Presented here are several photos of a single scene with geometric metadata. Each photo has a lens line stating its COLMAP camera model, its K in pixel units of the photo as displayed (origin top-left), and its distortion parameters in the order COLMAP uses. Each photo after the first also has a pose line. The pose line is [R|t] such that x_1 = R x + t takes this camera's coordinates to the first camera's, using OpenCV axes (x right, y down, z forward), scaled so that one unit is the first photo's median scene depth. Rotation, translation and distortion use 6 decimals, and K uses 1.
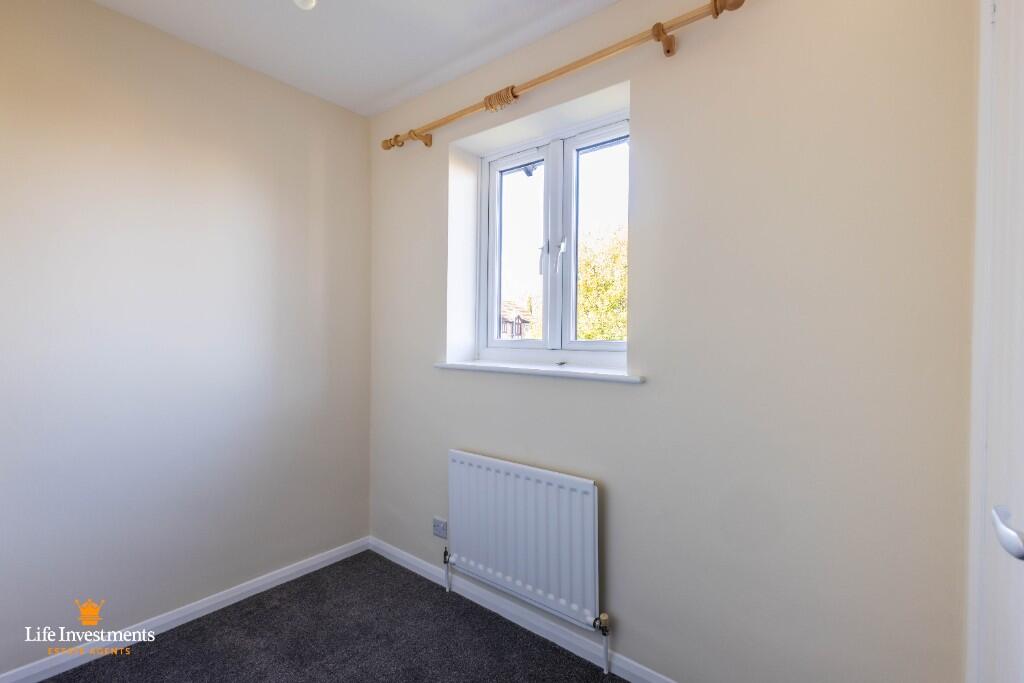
lens RADIAL K [[461.1, 0, 514.0], [0, 461.1, 345.0], [0, 0, 1]] dist [0.000804, -0.000067]
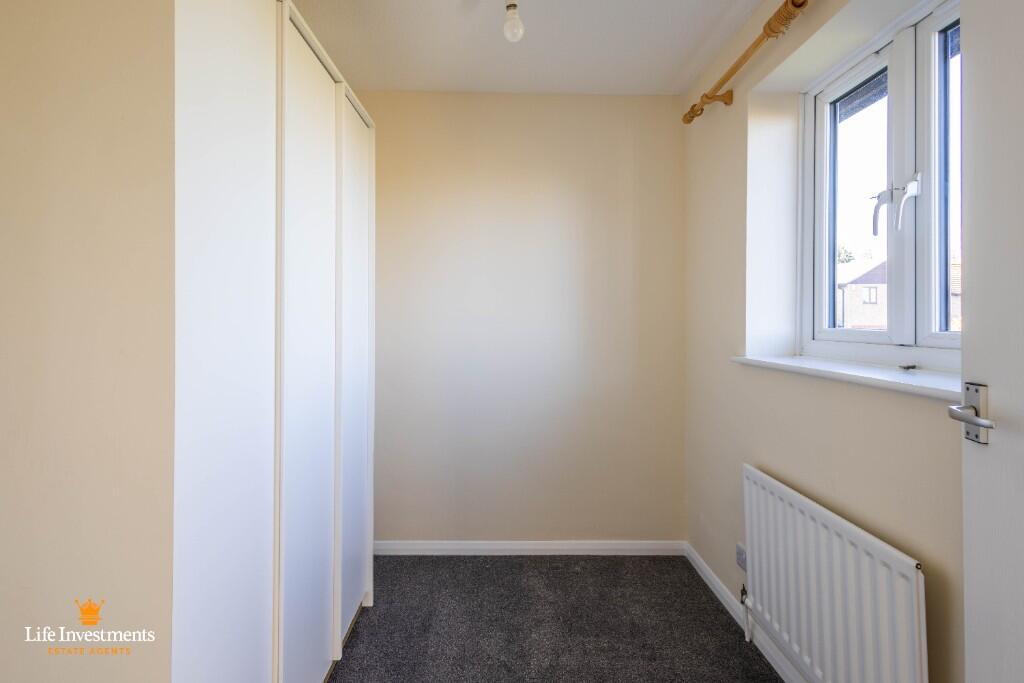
lens RADIAL K [[476.5, 0, 509.7], [0, 476.5, 317.3], [0, 0, 1]] dist [0.002682, 0.000255]
pose [[0.642030, -0.009334, -0.766622, 0.244317], [-0.018623, 0.999441, -0.027765, -0.000933], [0.766453, 0.032102, 0.641498, 0.131832]]
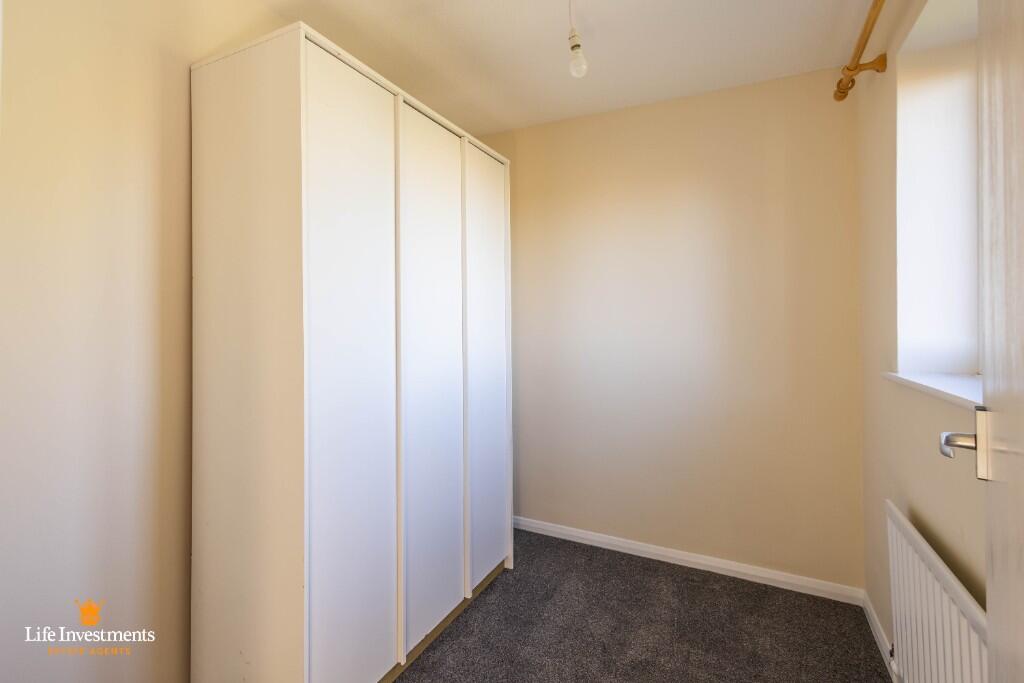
lens RADIAL K [[479.4, 0, 511.9], [0, 479.4, 330.9], [0, 0, 1]] dist [0.001544, 0.000751]
pose [[0.212772, 0.007292, -0.977075, 0.436267], [-0.026183, 0.999656, 0.001759, -0.011929], [0.976751, 0.025208, 0.212889, 0.295054]]
